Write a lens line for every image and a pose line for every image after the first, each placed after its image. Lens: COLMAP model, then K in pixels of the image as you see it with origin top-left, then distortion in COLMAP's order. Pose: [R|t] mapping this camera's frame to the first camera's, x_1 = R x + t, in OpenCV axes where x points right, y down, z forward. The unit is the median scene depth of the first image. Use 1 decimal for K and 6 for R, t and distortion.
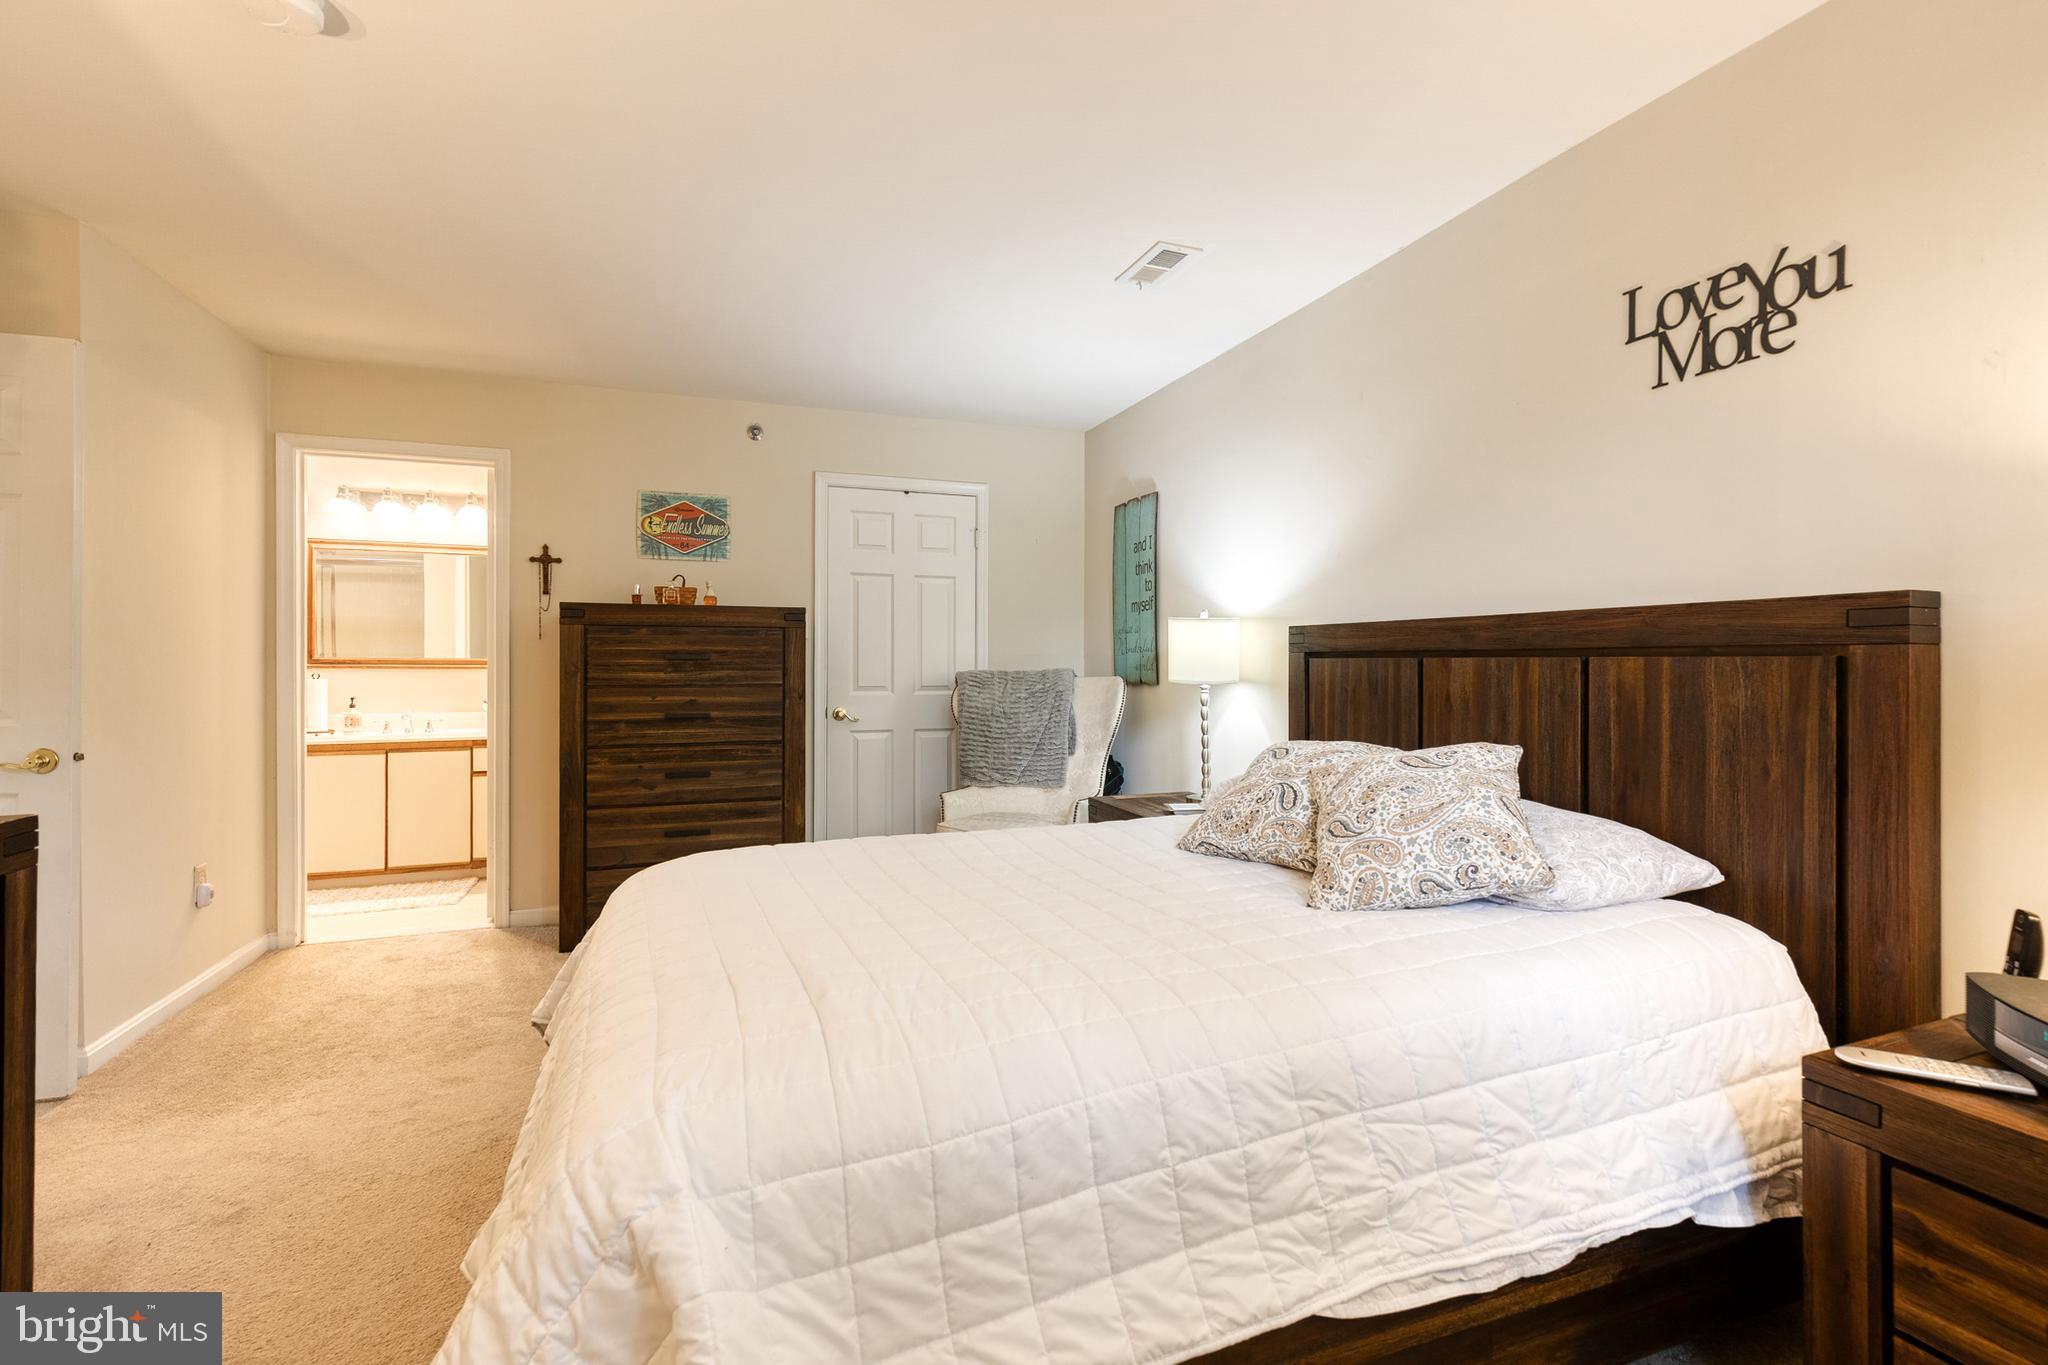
lens RADIAL K [[914.0, 0, 1044.0], [0, 914.0, 680.8], [0, 0, 1]] dist [0.009397, -0.001158]
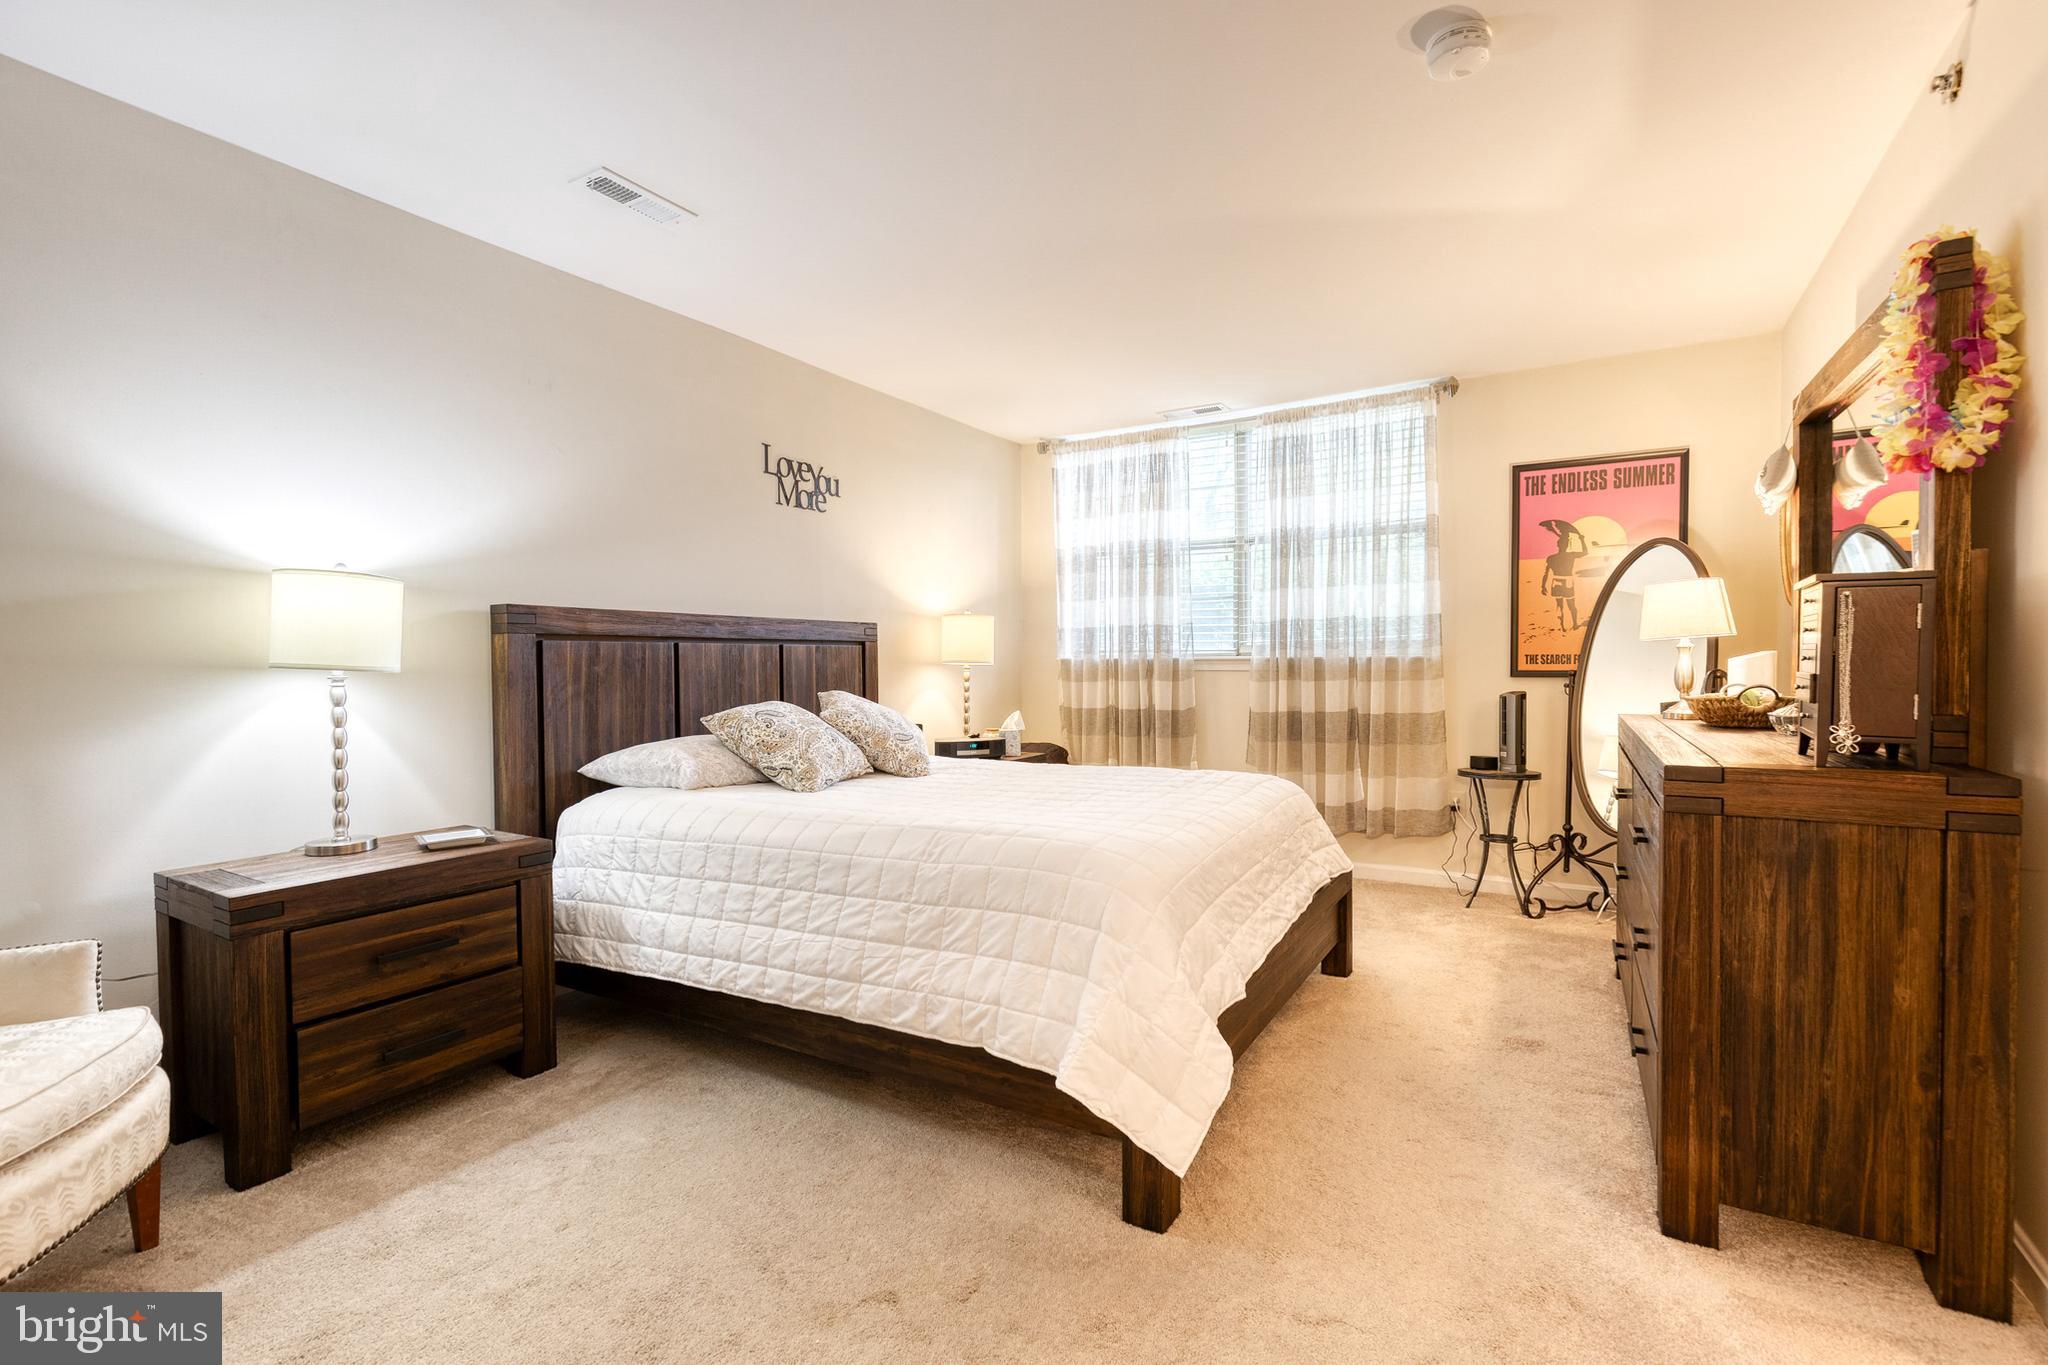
lens RADIAL K [[914.0, 0, 1044.0], [0, 914.0, 680.8], [0, 0, 1]] dist [0.009397, -0.001158]
pose [[-0.603024, -0.032209, 0.797073, -1.259865], [0.004818, 0.999019, 0.044015, -0.033171], [-0.797708, 0.030382, -0.602277, 1.800606]]
